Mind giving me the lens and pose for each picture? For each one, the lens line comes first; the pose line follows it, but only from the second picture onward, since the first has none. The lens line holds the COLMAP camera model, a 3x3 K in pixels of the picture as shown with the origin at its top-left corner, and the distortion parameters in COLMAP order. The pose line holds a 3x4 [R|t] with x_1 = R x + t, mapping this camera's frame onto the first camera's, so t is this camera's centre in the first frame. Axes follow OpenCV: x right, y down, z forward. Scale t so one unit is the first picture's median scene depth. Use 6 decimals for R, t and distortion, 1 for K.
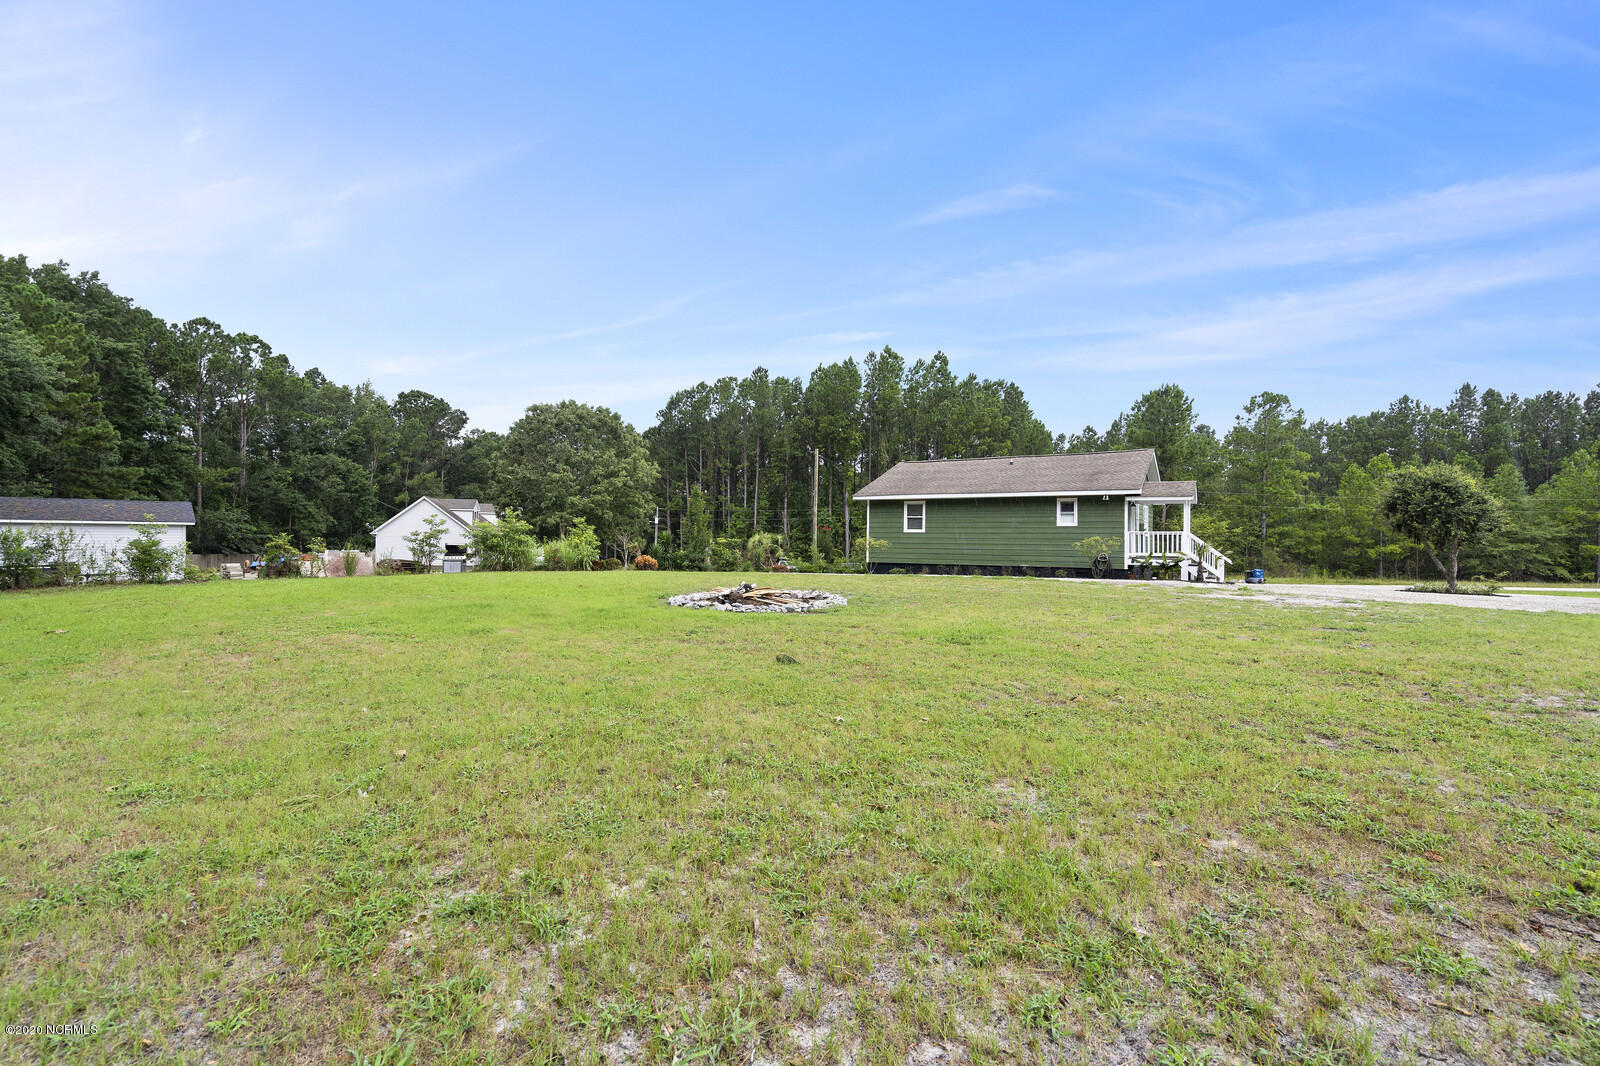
lens RADIAL K [[733.7, 0, 795.5], [0, 733.7, 547.1], [0, 0, 1]] dist [-0.004323, 0.004107]
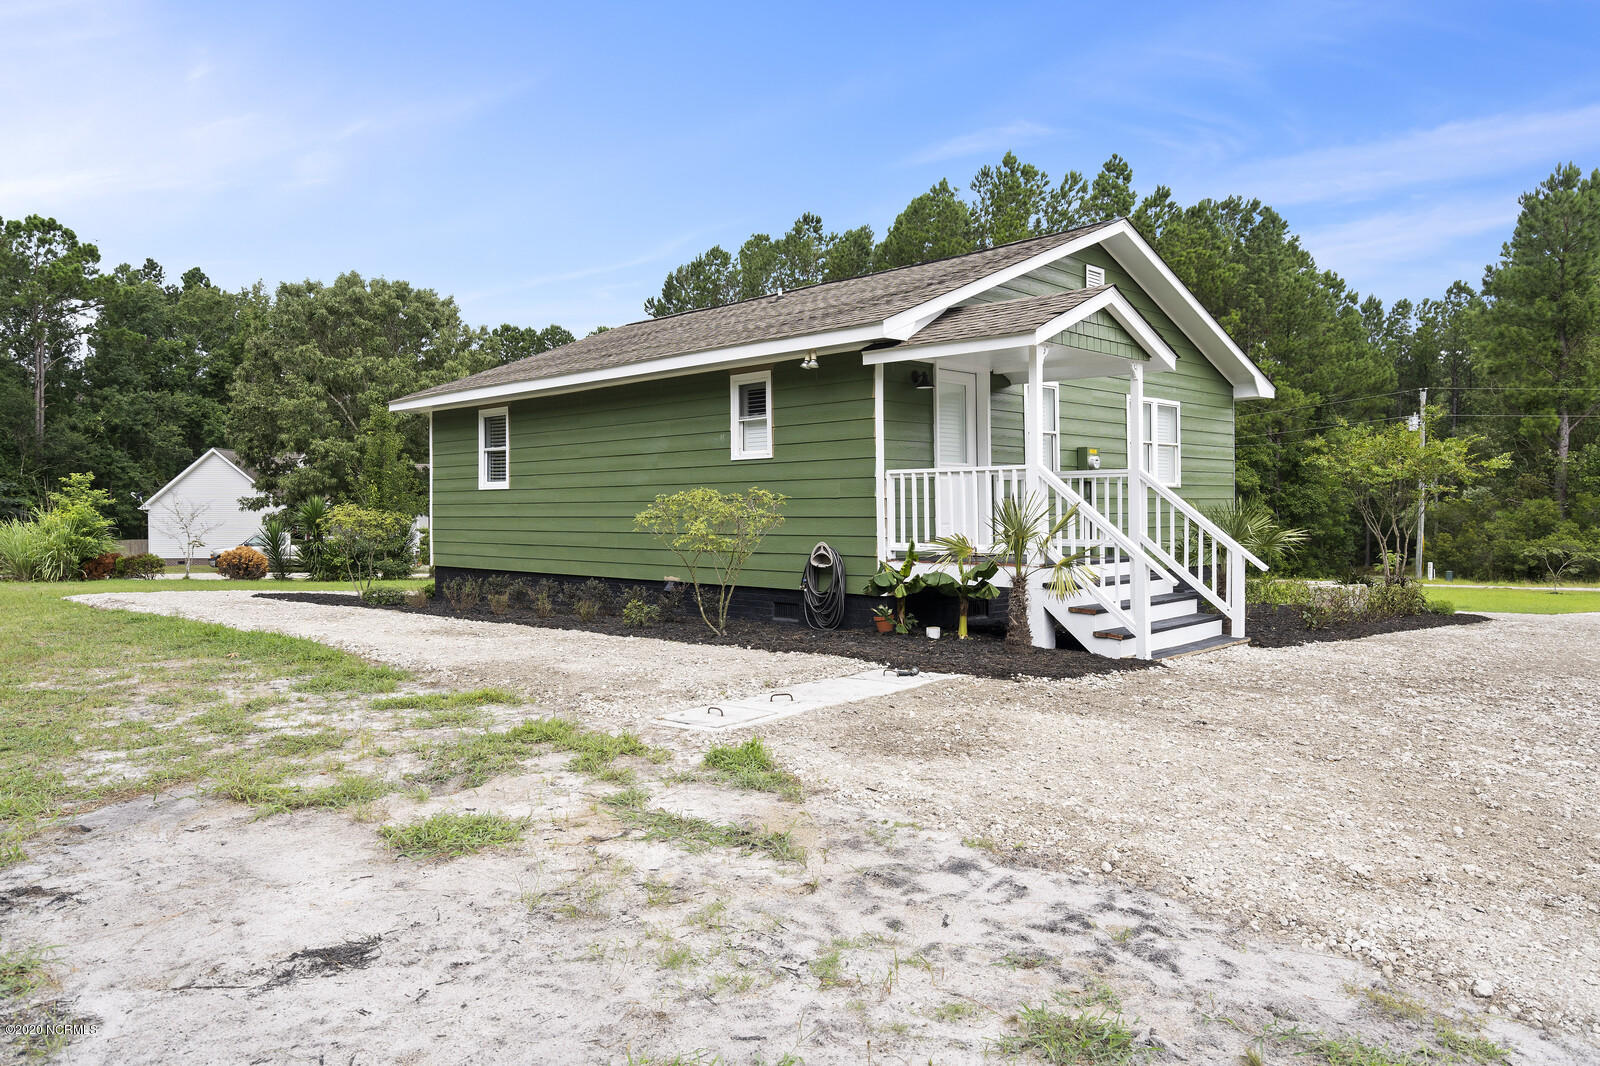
lens RADIAL K [[1092.4, 0, 806.0], [0, 1092.4, 504.0], [0, 0, 1]] dist [0.001387, 0.002106]
pose [[0.972585, -0.016526, -0.231961, 0.161764], [0.012999, 0.999776, -0.016729, -0.000210], [0.232185, 0.013255, 0.972581, 0.173208]]
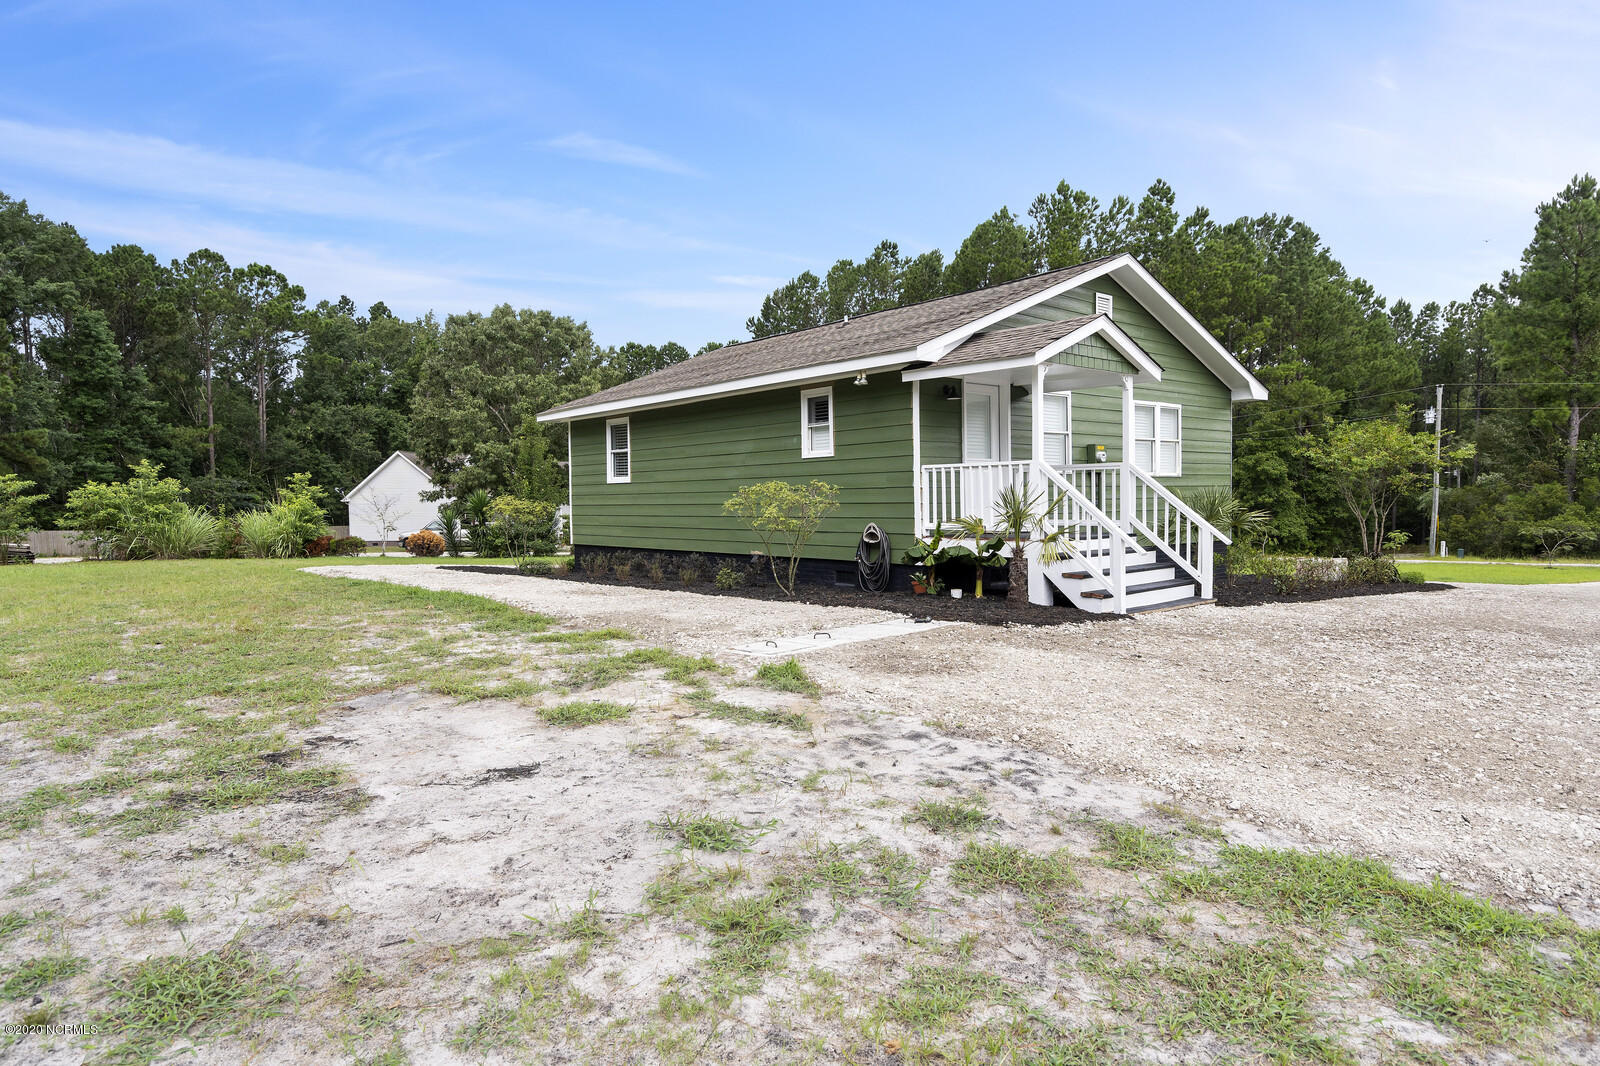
lens RADIAL K [[947.4, 0, 801.7], [0, 947.4, 531.0], [0, 0, 1]] dist [-0.000717, -0.001287]
pose [[0.946698, -0.010803, -0.321942, 0.169813], [0.018727, 0.999593, 0.021527, 0.000108], [0.321578, -0.026409, 0.946515, 0.161204]]
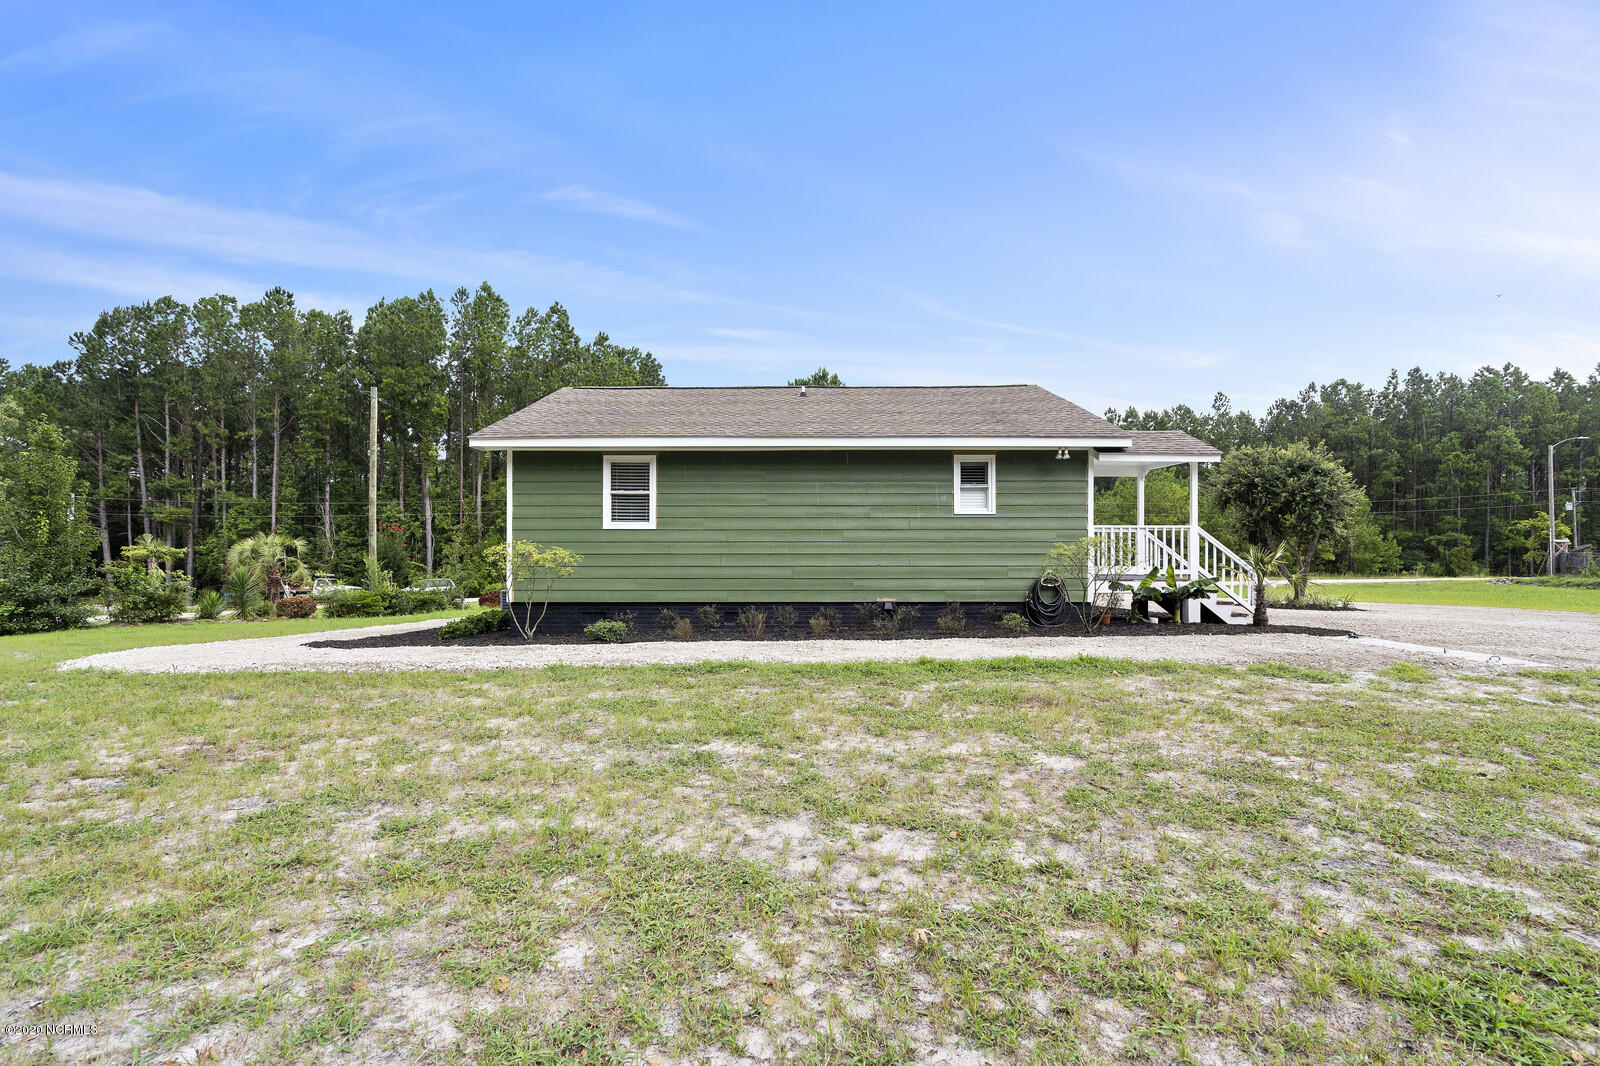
lens RADIAL K [[733.7, 0, 790.1], [0, 733.7, 550.7], [0, 0, 1]] dist [-0.004323, 0.004107]
pose [[0.859930, -0.013184, 0.510241, 0.009029], [0.013667, 0.999903, 0.002803, -0.002588], [-0.510229, 0.004563, 0.860027, 0.210508]]
